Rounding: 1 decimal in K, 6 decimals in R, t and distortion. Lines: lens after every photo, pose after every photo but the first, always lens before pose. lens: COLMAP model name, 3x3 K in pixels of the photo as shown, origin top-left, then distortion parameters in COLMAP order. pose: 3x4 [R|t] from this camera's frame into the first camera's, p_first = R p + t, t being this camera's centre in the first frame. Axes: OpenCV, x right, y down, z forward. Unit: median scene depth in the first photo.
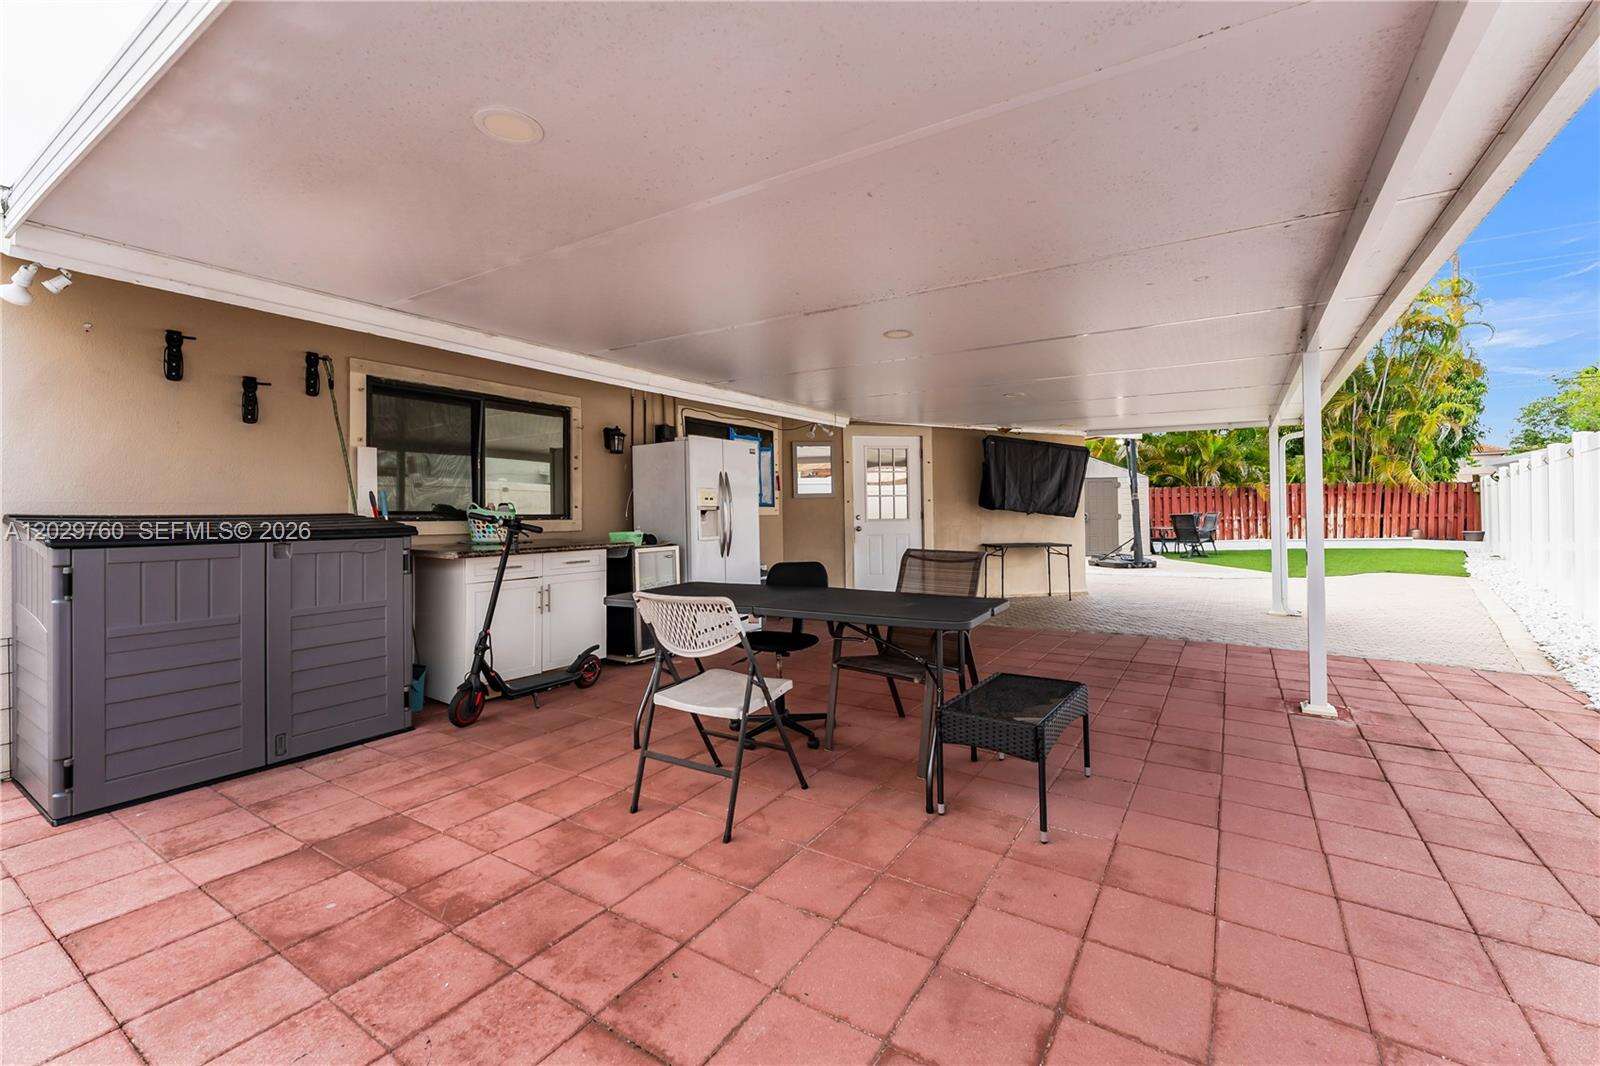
lens RADIAL K [[658.5, 0, 823.7], [0, 658.5, 507.1], [0, 0, 1]] dist [0.000761, 0.000094]
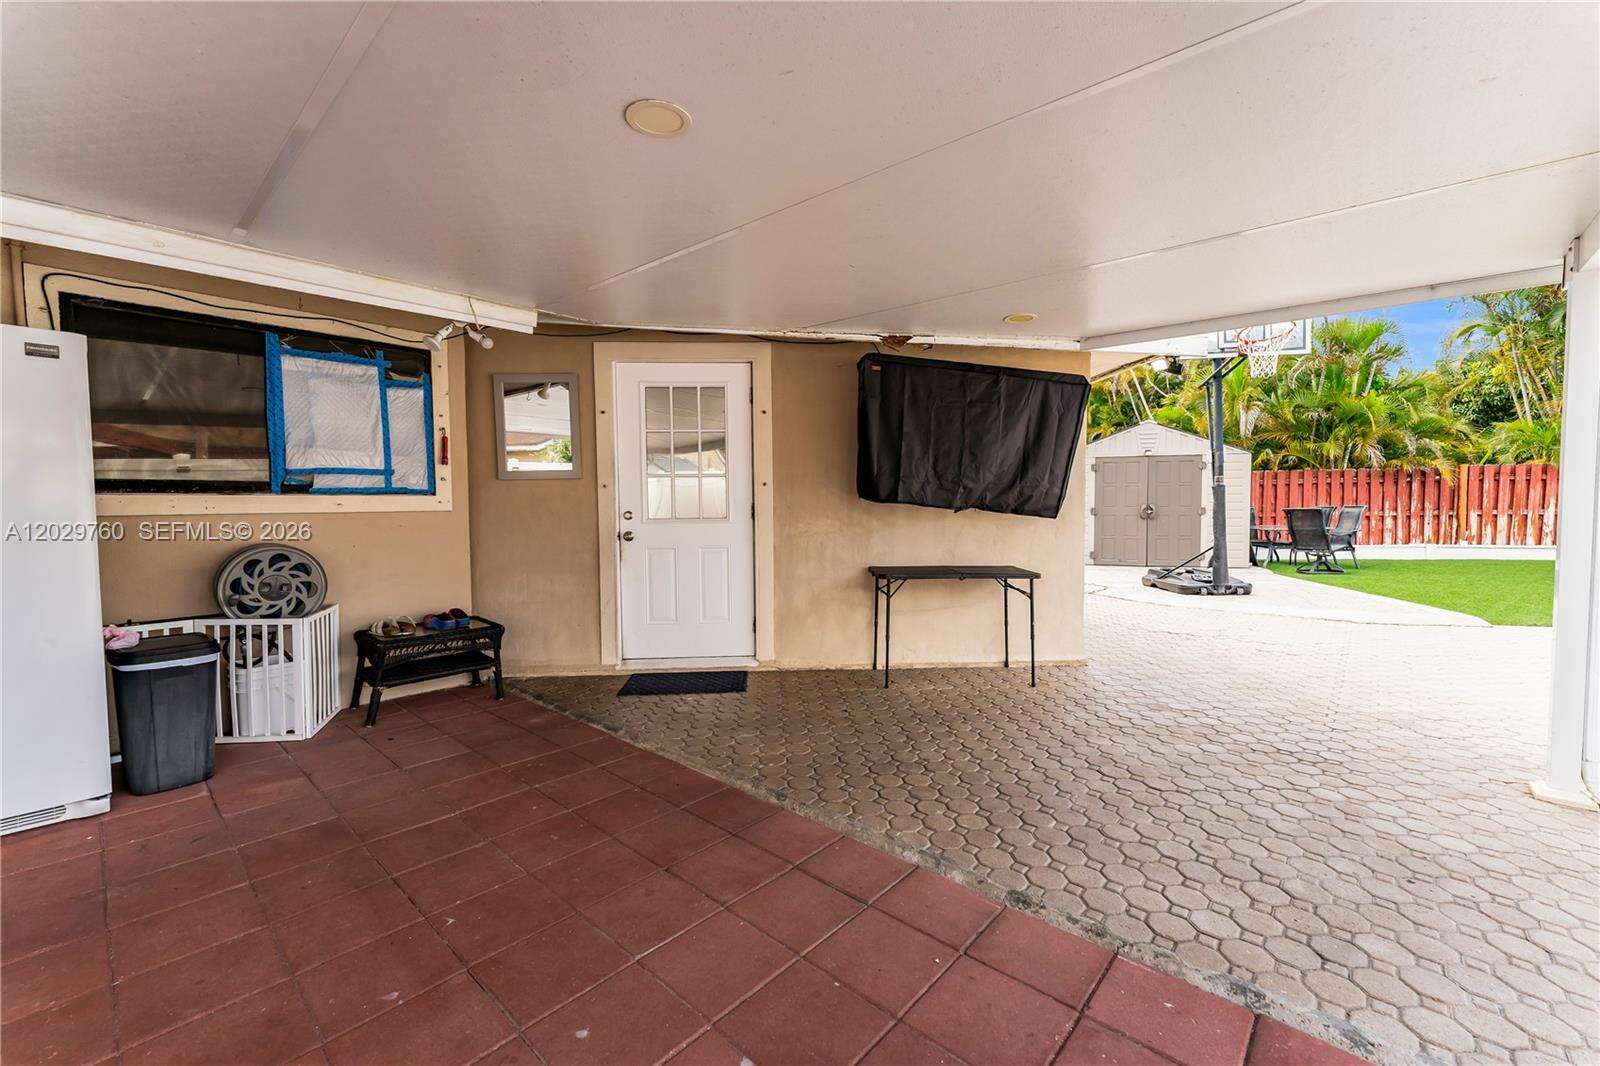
lens RADIAL K [[658.5, 0, 797.2], [0, 658.5, 535.7], [0, 0, 1]] dist [0.000761, 0.000094]
pose [[0.986798, 0.013521, -0.161390, 0.178065], [-0.003671, 0.998120, 0.061173, -0.000785], [0.161914, -0.059772, 0.984993, 0.313493]]
